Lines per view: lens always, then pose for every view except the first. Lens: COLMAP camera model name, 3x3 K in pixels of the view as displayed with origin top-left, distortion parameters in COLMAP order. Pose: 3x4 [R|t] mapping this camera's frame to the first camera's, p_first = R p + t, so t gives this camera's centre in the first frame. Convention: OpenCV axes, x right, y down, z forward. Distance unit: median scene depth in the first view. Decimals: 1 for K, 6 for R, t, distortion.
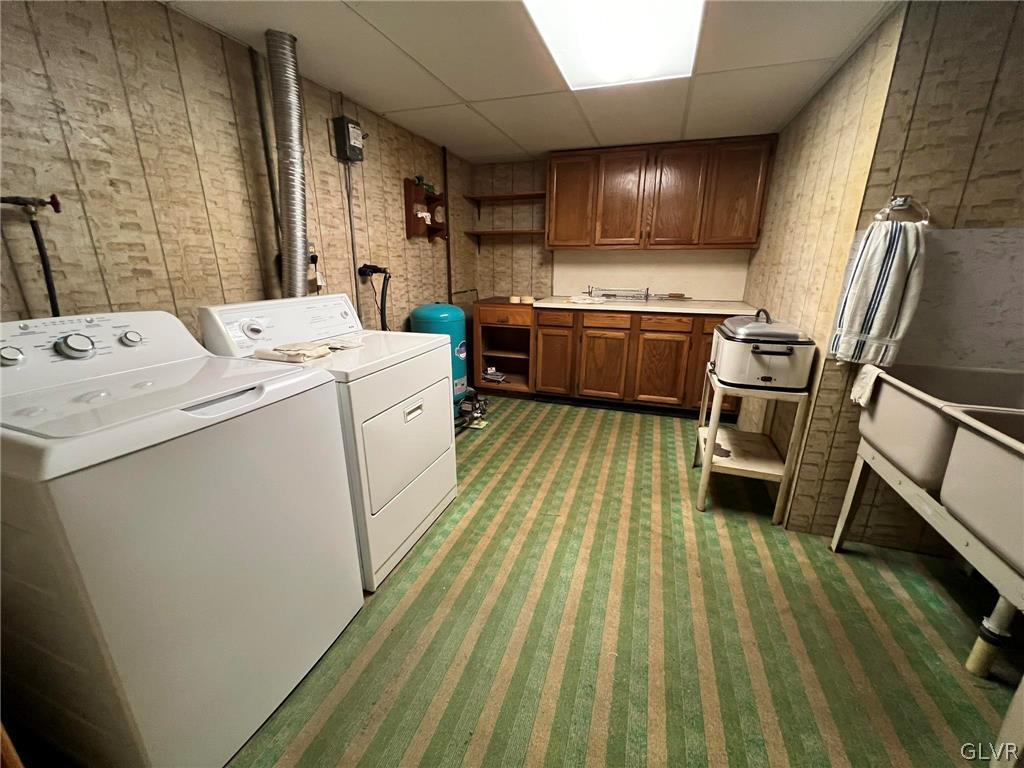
lens RADIAL K [[411.3, 0, 507.7], [0, 411.3, 383.6], [0, 0, 1]] dist [-0.004320, 0.001134]
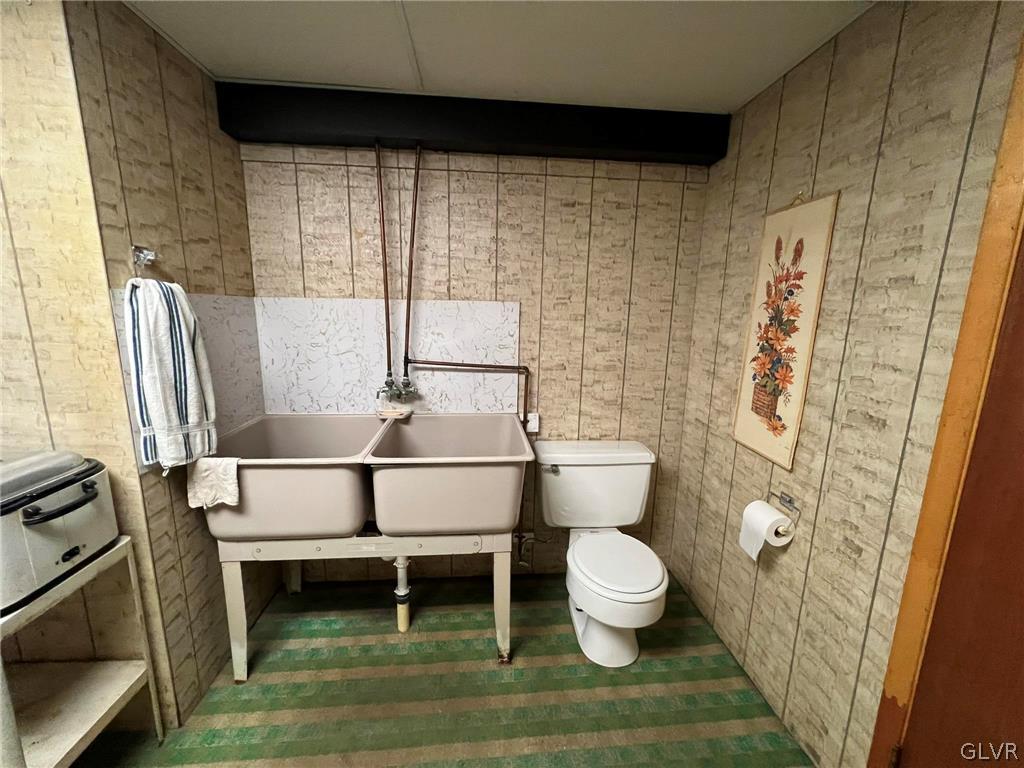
lens RADIAL K [[411.3, 0, 509.8], [0, 411.3, 388.6], [0, 0, 1]] dist [-0.004320, 0.001134]
pose [[-0.401642, -0.175730, 0.898778, -0.036077], [0.259379, 0.919402, 0.295673, -0.250829], [-0.878297, 0.351879, -0.323690, 0.698471]]
